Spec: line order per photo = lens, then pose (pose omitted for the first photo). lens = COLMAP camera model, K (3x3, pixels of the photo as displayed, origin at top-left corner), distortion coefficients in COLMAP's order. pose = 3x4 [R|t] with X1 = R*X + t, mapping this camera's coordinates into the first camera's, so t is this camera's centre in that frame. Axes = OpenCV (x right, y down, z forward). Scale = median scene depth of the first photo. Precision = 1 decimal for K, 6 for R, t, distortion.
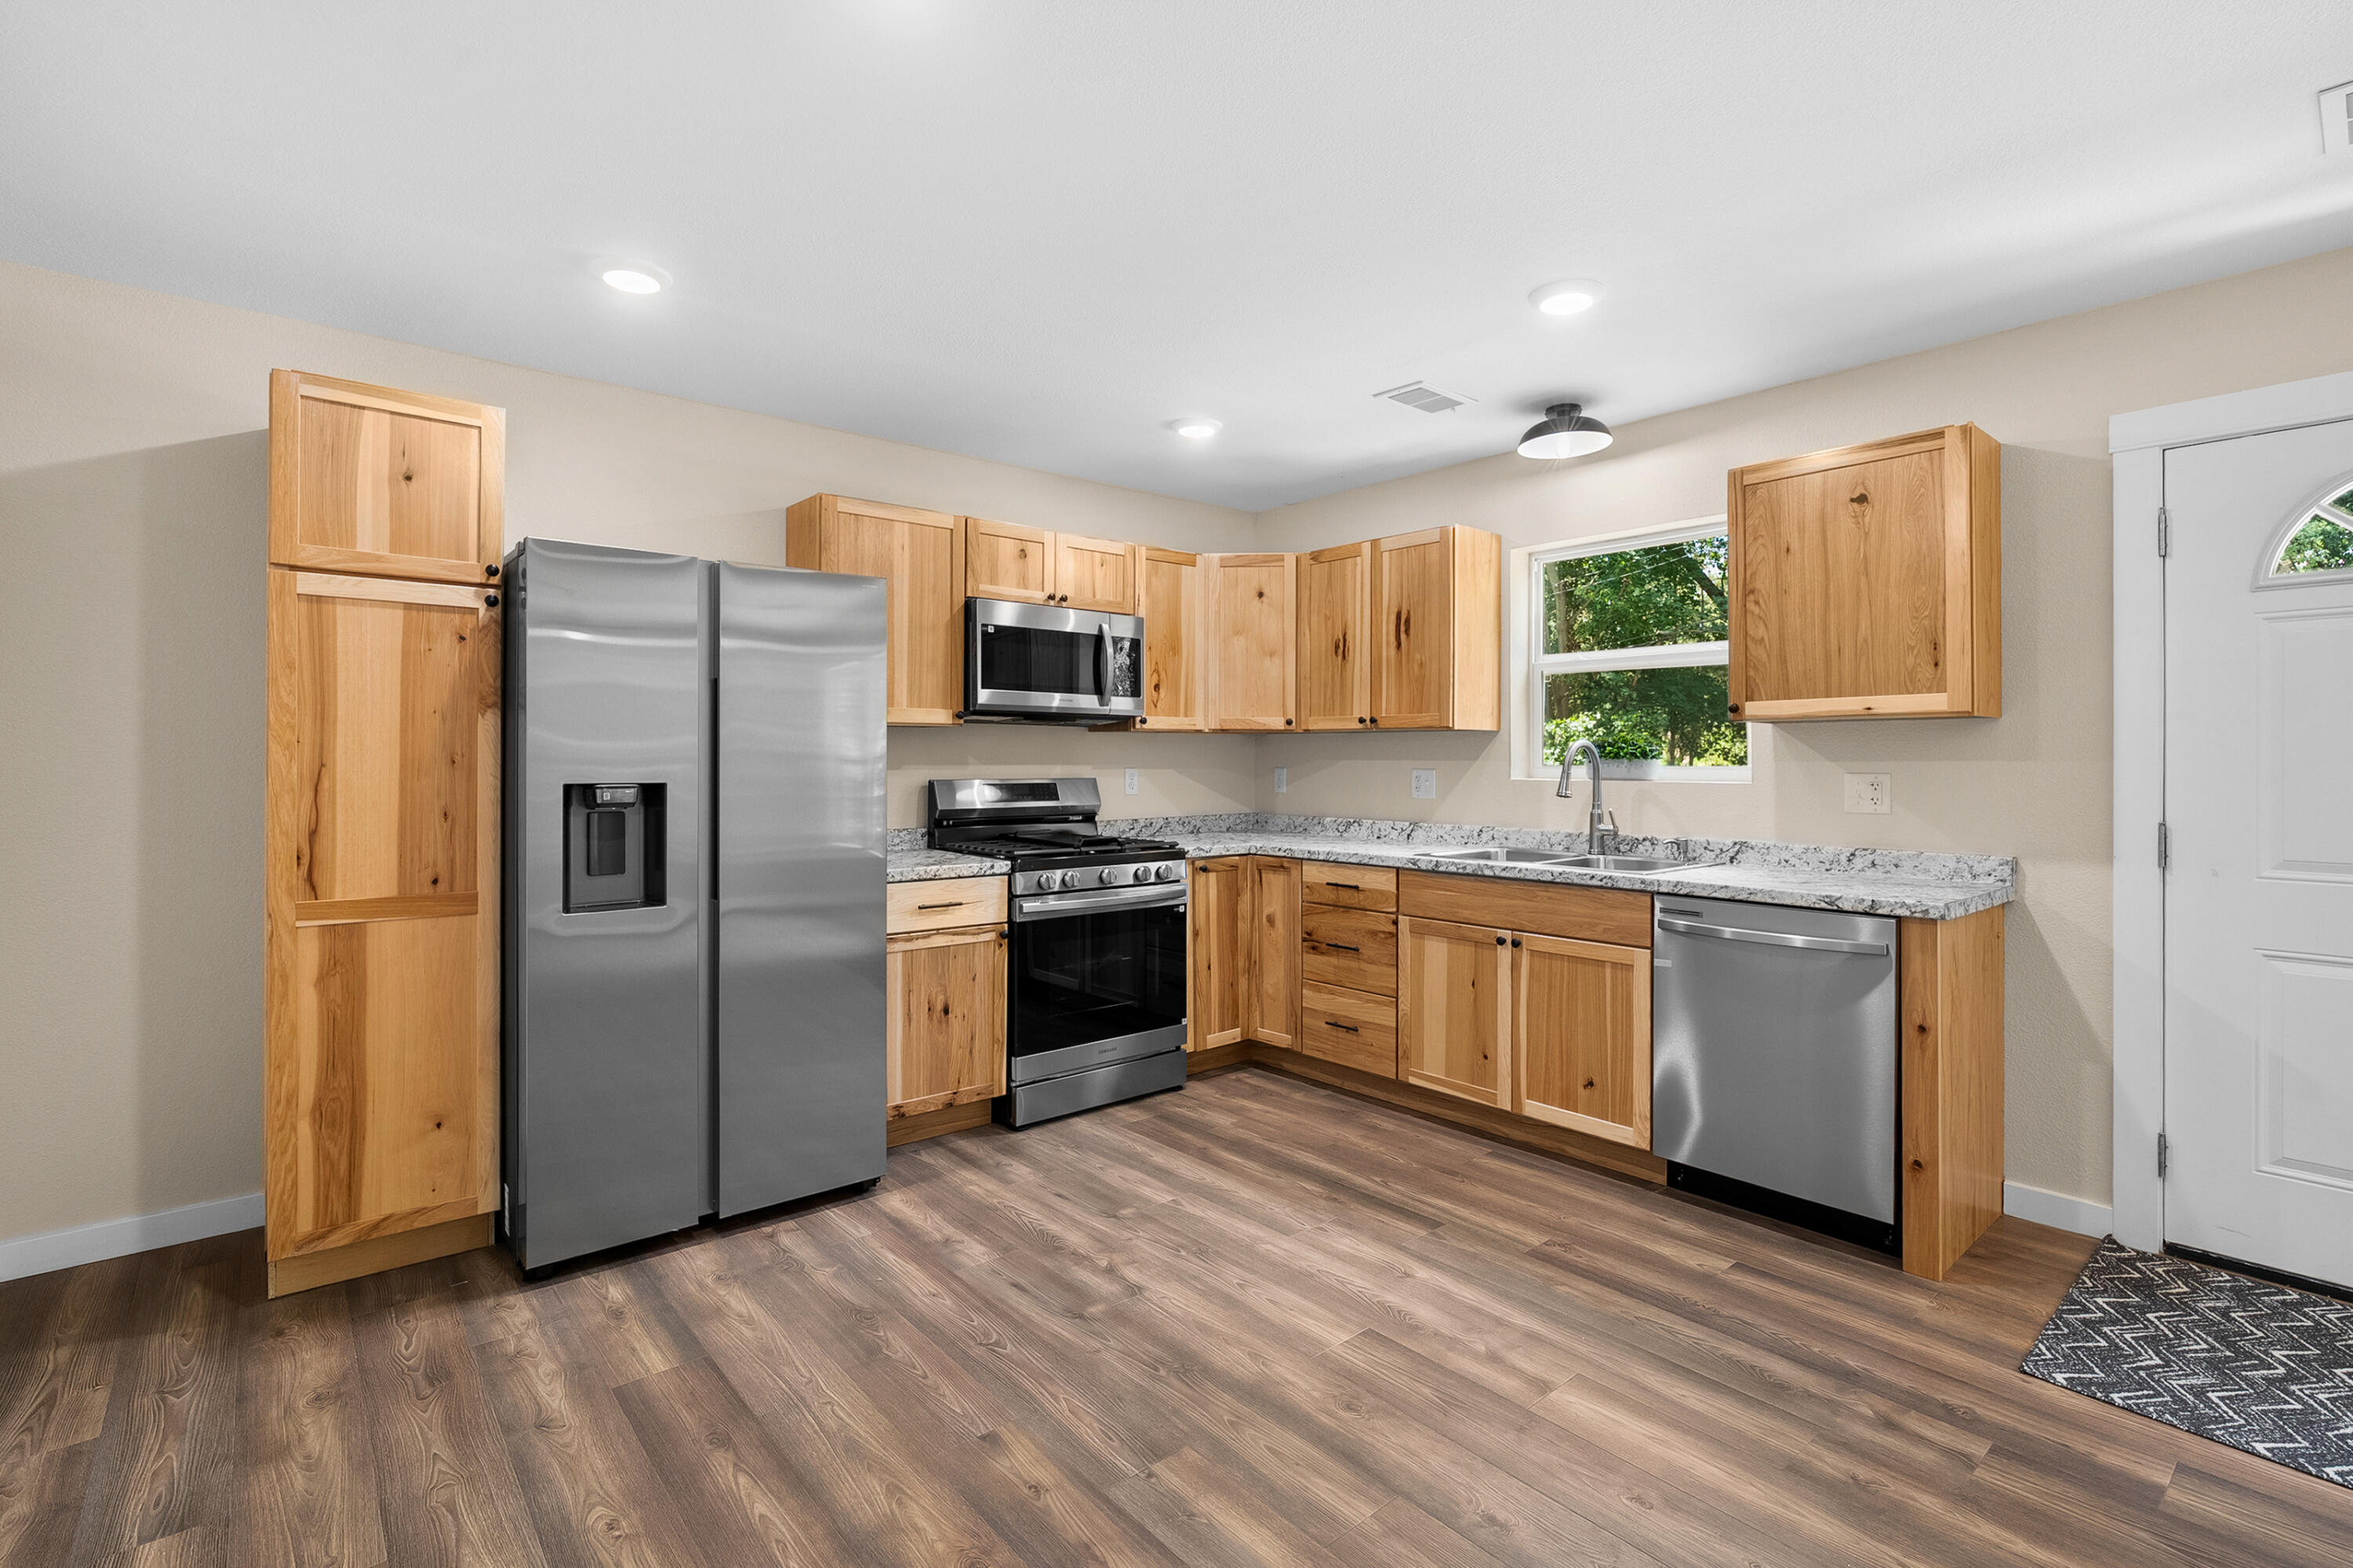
lens RADIAL K [[1076.5, 0, 1167.3], [0, 1076.5, 755.2], [0, 0, 1]] dist [-0.008441, 0.000055]
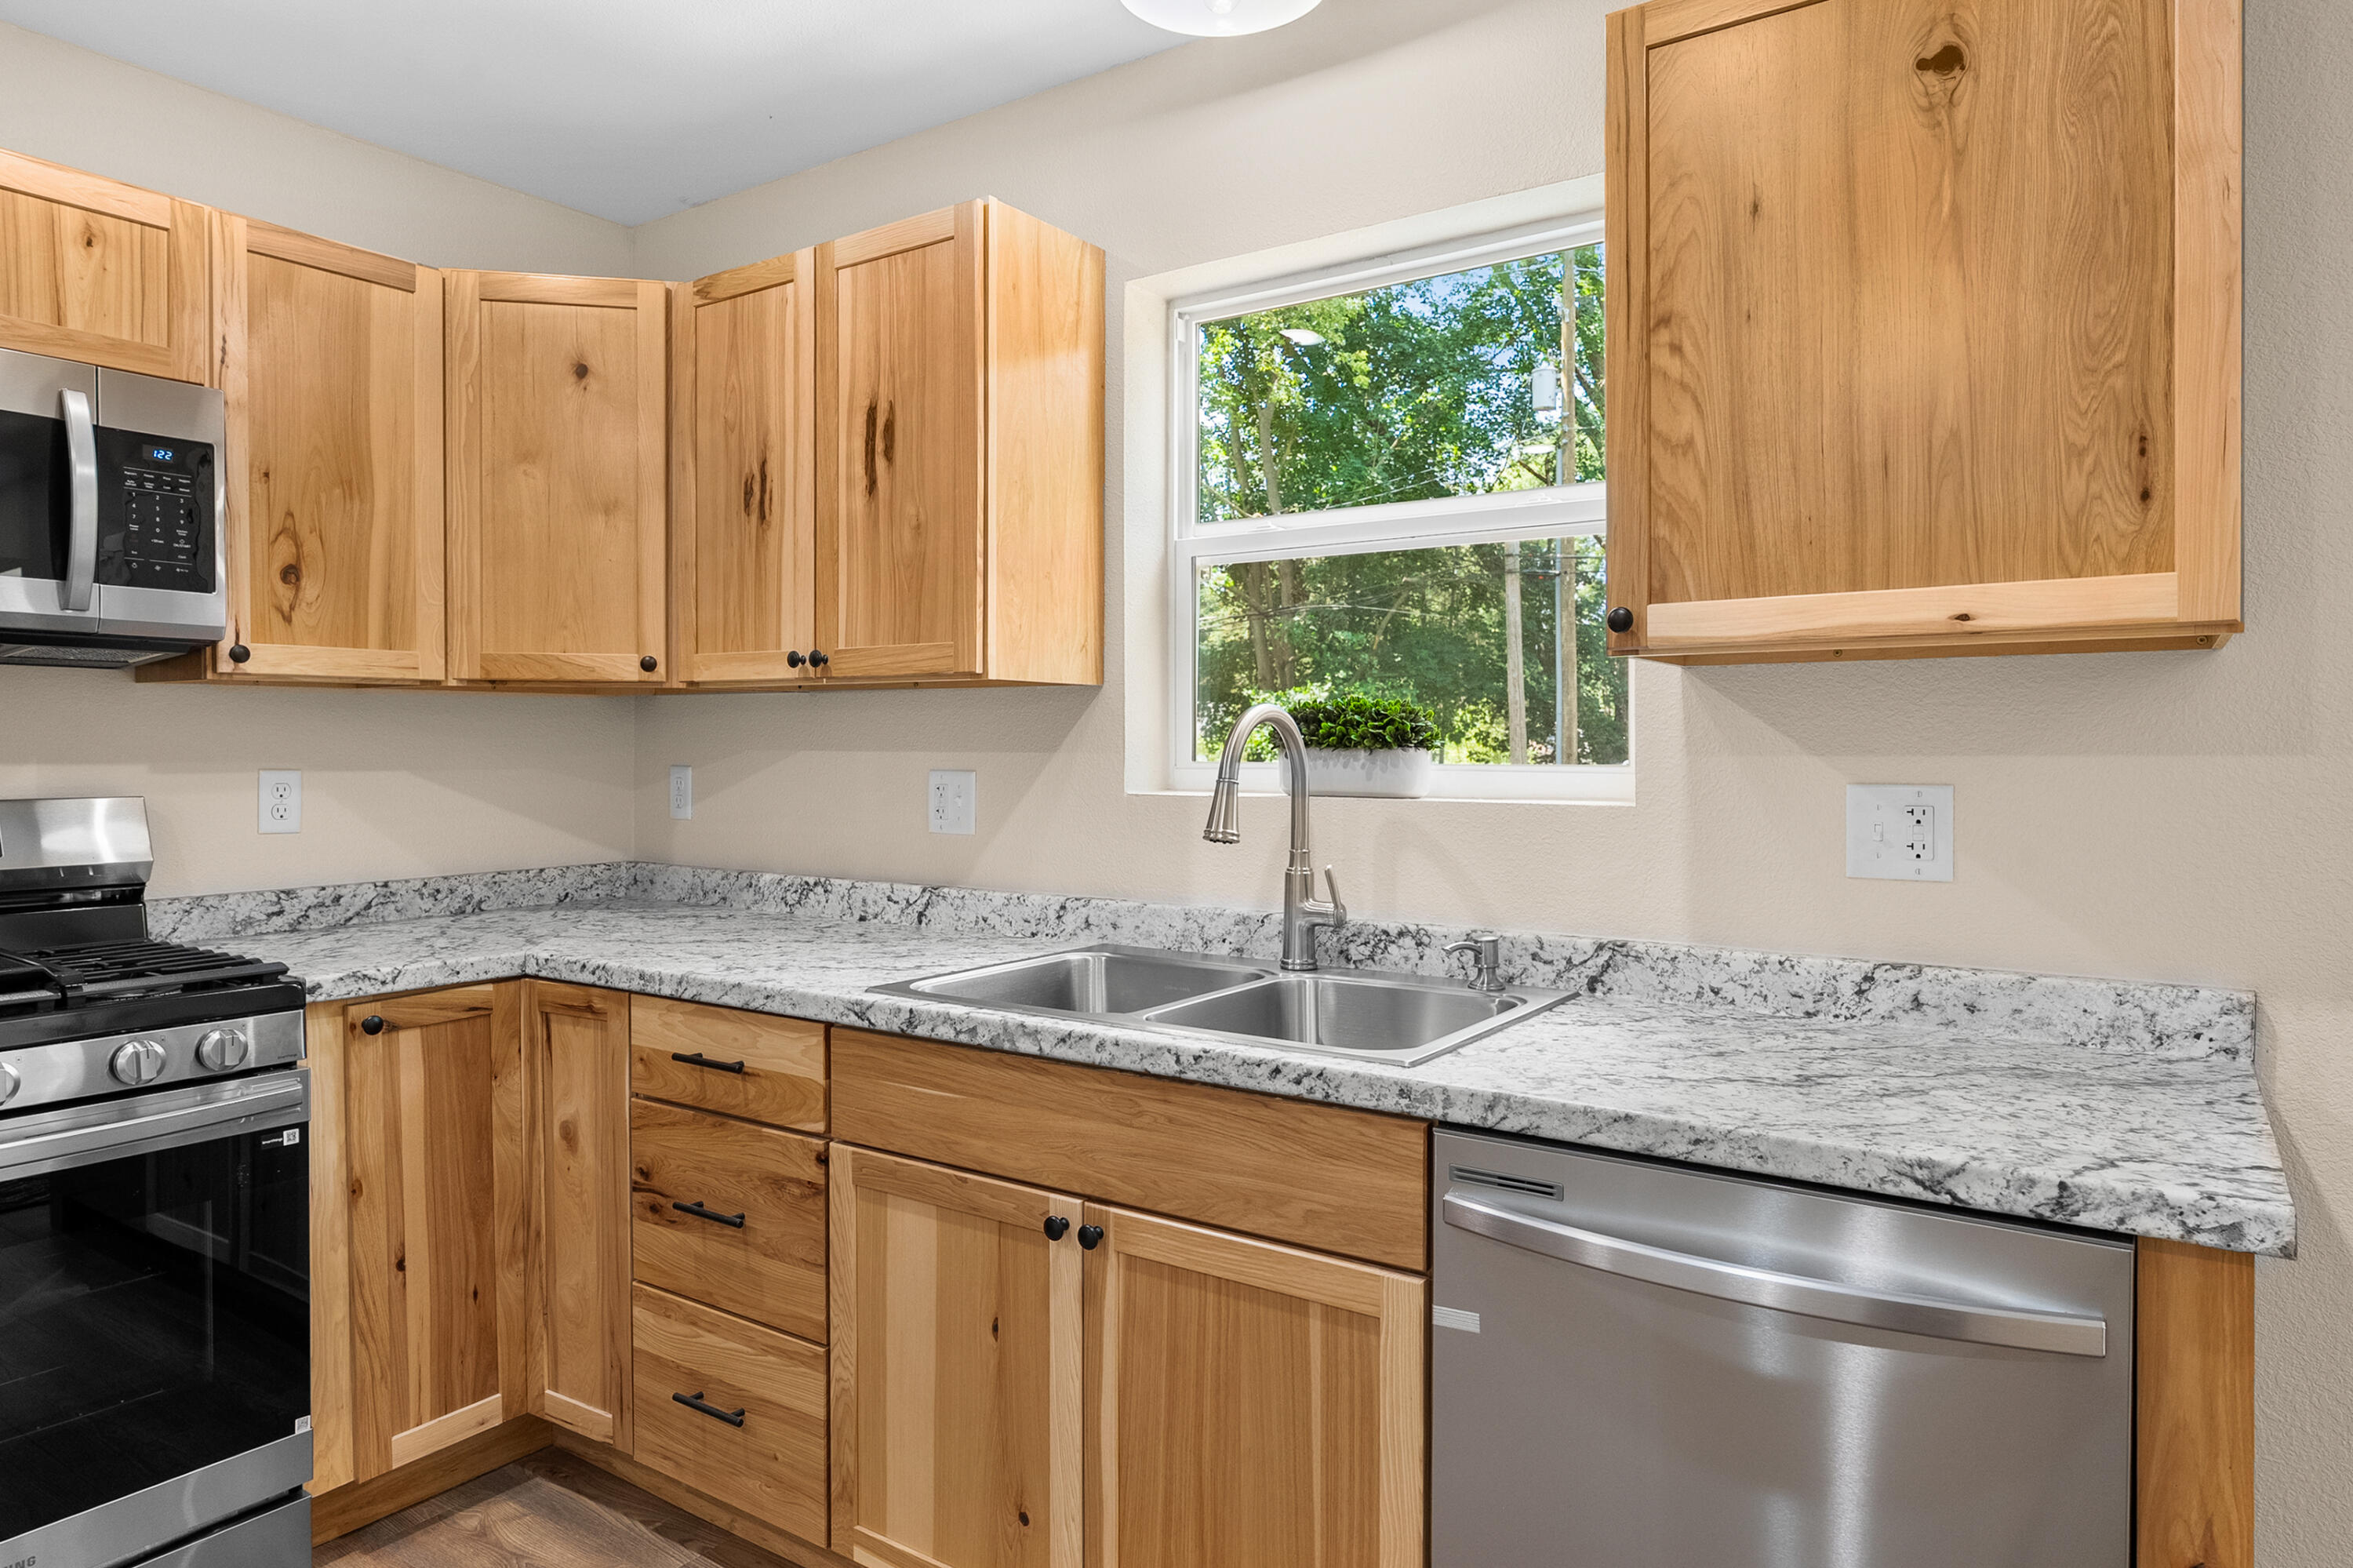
lens RADIAL K [[1424.1, 0, 1167.6], [0, 1424.1, 763.7], [0, 0, 1]] dist [-0.006194, 0.002826]
pose [[0.963770, -0.003938, 0.266707, 0.215985], [-0.000386, 0.999869, 0.016158, 0.000066], [-0.266736, -0.015675, 0.963642, 0.507950]]
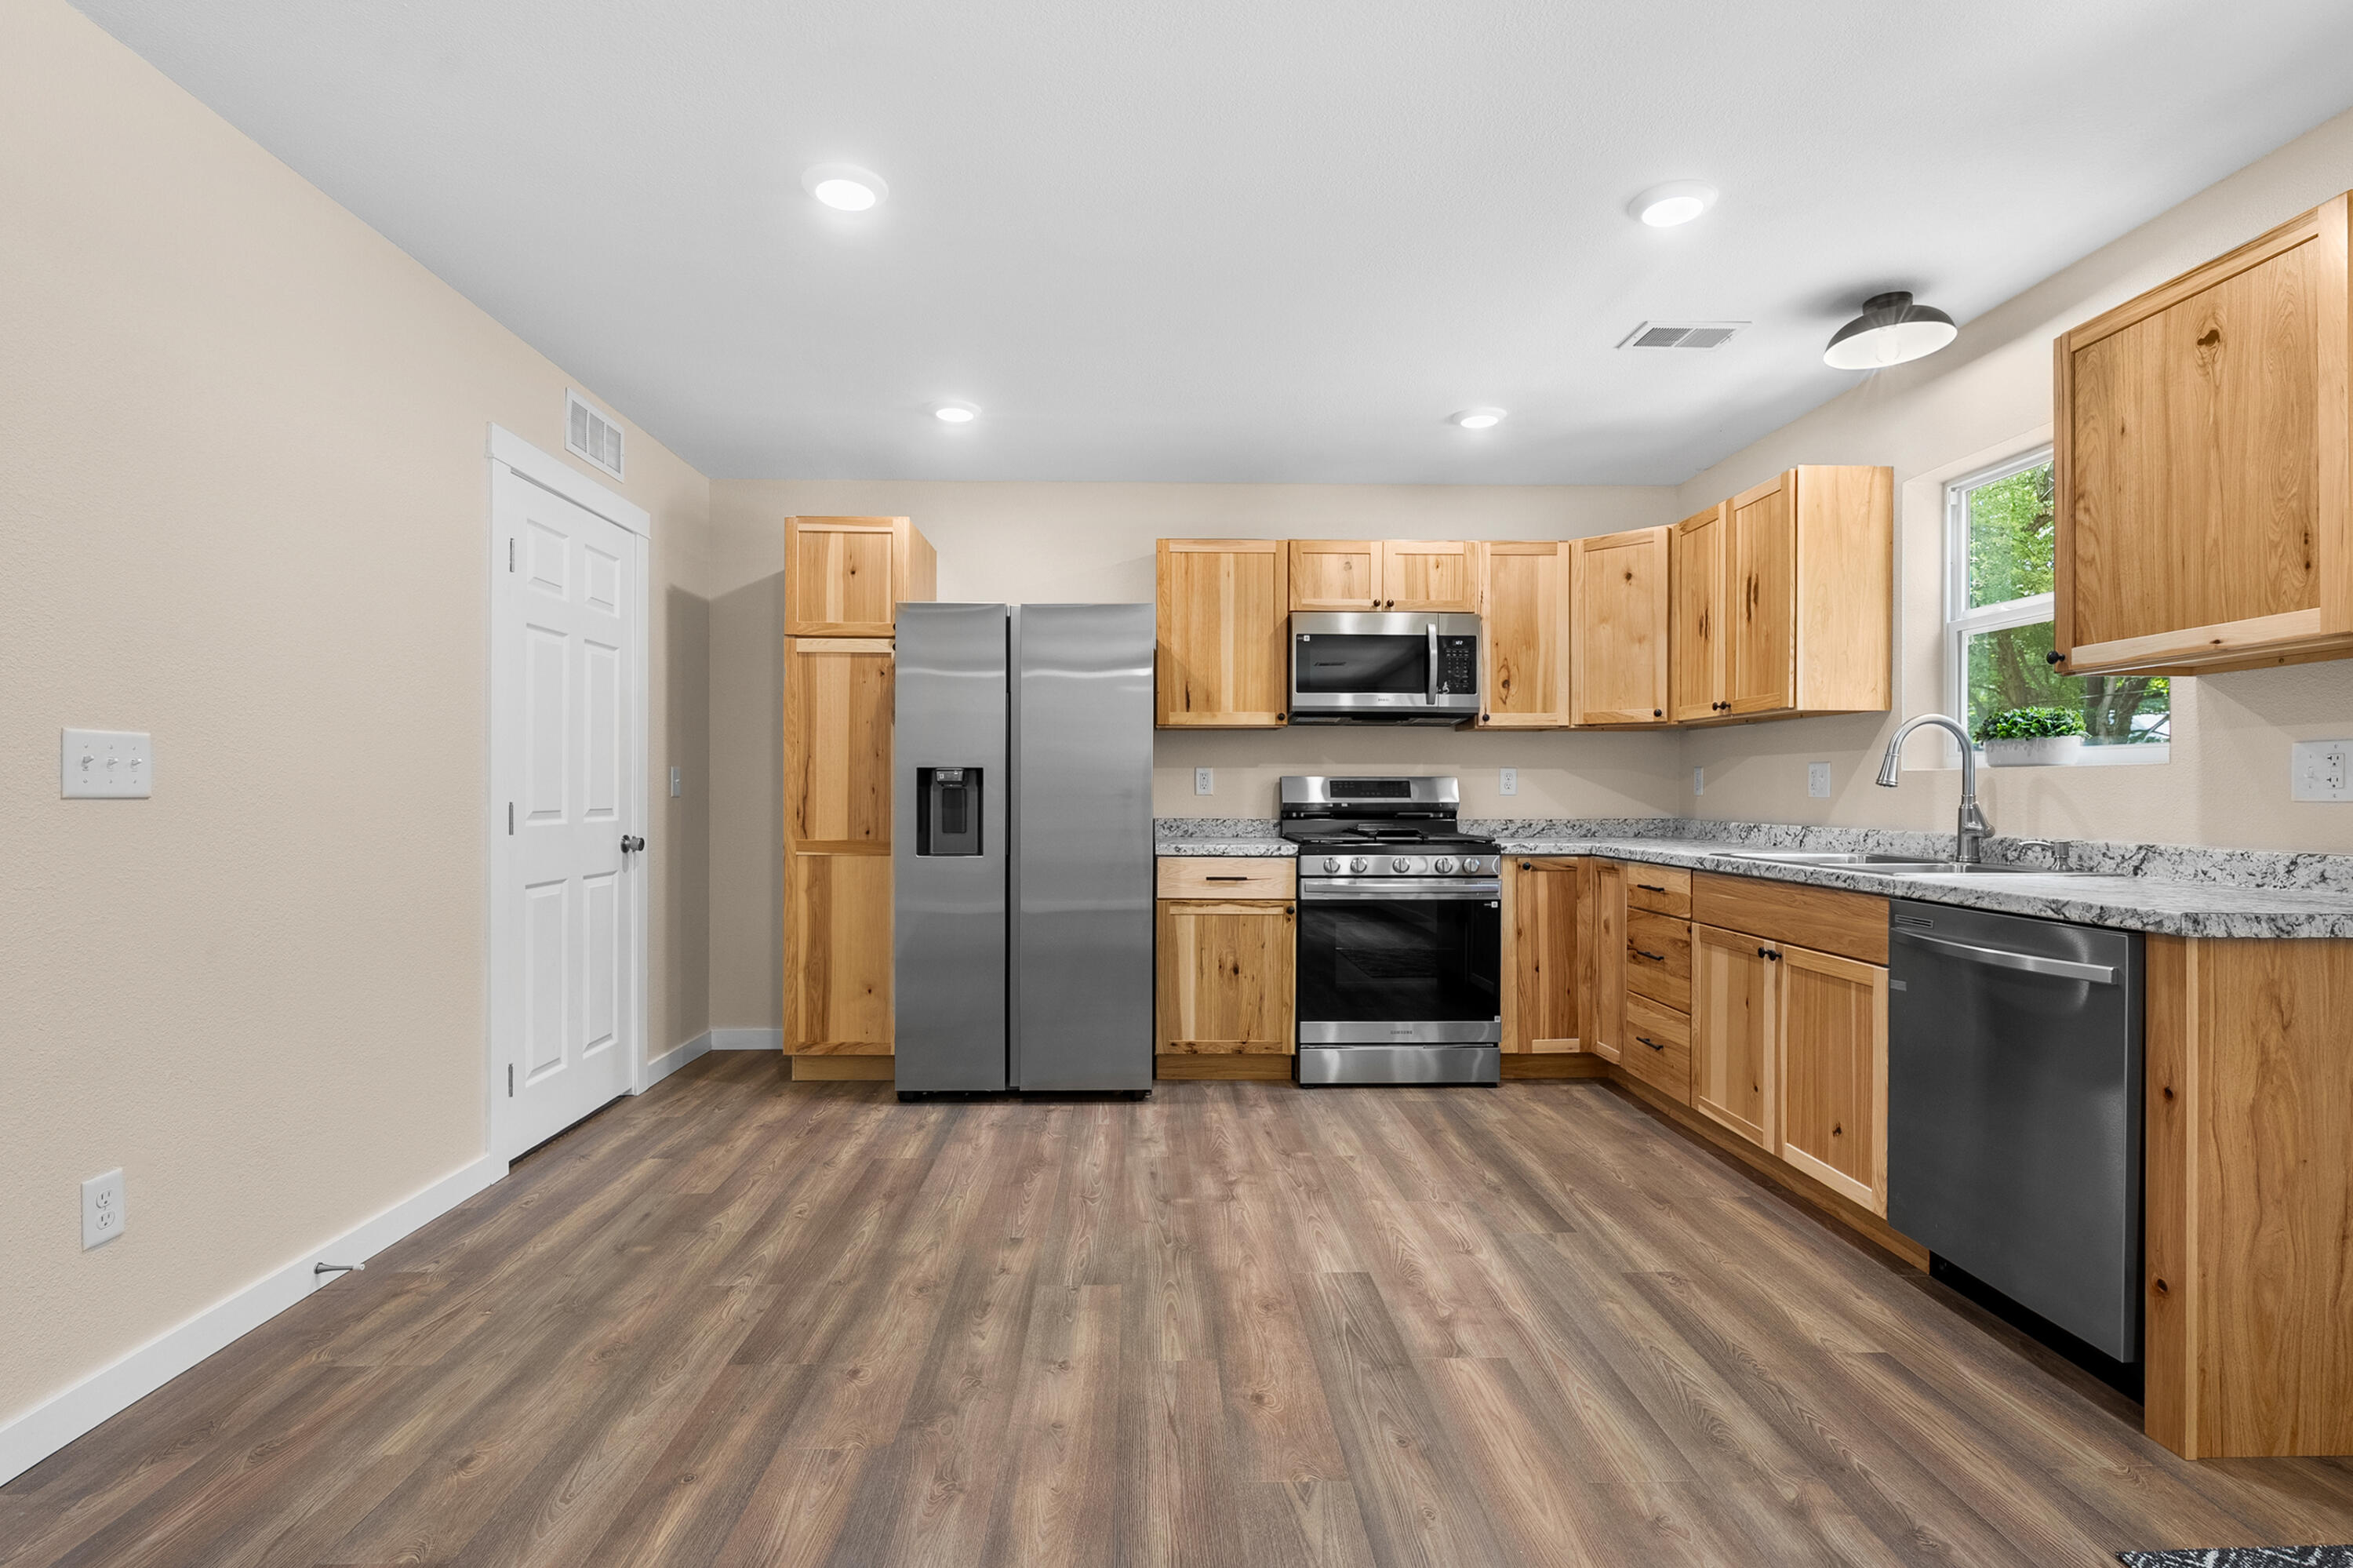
lens RADIAL K [[1076.5, 0, 1178.2], [0, 1076.5, 799.8], [0, 0, 1]] dist [-0.008441, 0.000055]
pose [[0.786687, 0.004881, -0.617333, 0.473079], [0.001481, 0.999951, 0.009793, 0.042887], [0.617351, -0.008619, 0.786641, 0.045287]]
